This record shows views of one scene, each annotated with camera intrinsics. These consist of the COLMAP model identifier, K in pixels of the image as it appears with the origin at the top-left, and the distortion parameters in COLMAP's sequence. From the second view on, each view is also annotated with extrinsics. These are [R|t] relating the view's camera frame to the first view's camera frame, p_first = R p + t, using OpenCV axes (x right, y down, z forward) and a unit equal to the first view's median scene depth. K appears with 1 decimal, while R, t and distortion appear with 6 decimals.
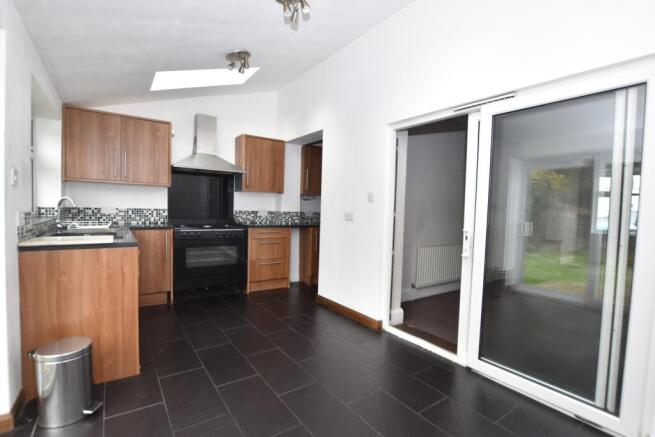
lens RADIAL K [[306.7, 0, 331.5], [0, 306.7, 220.6], [0, 0, 1]] dist [-0.028243, -0.000579]
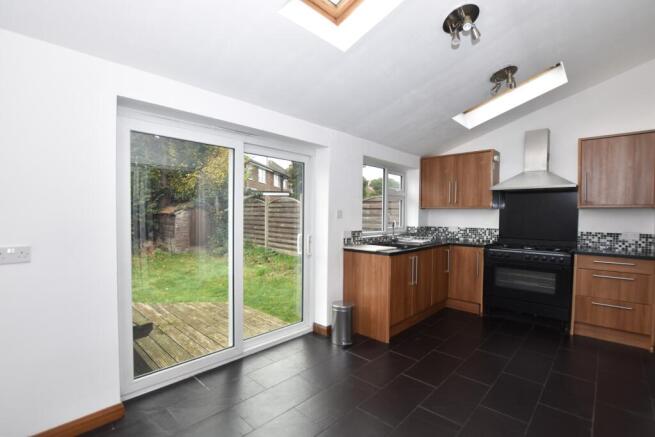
lens RADIAL K [[306.7, 0, 331.4], [0, 306.7, 219.3], [0, 0, 1]] dist [-0.028243, -0.000579]
pose [[0.195483, -0.010468, -0.980651, 0.403032], [-0.041684, 0.998951, -0.018972, -0.027531], [0.979821, 0.044586, 0.194842, 0.219345]]
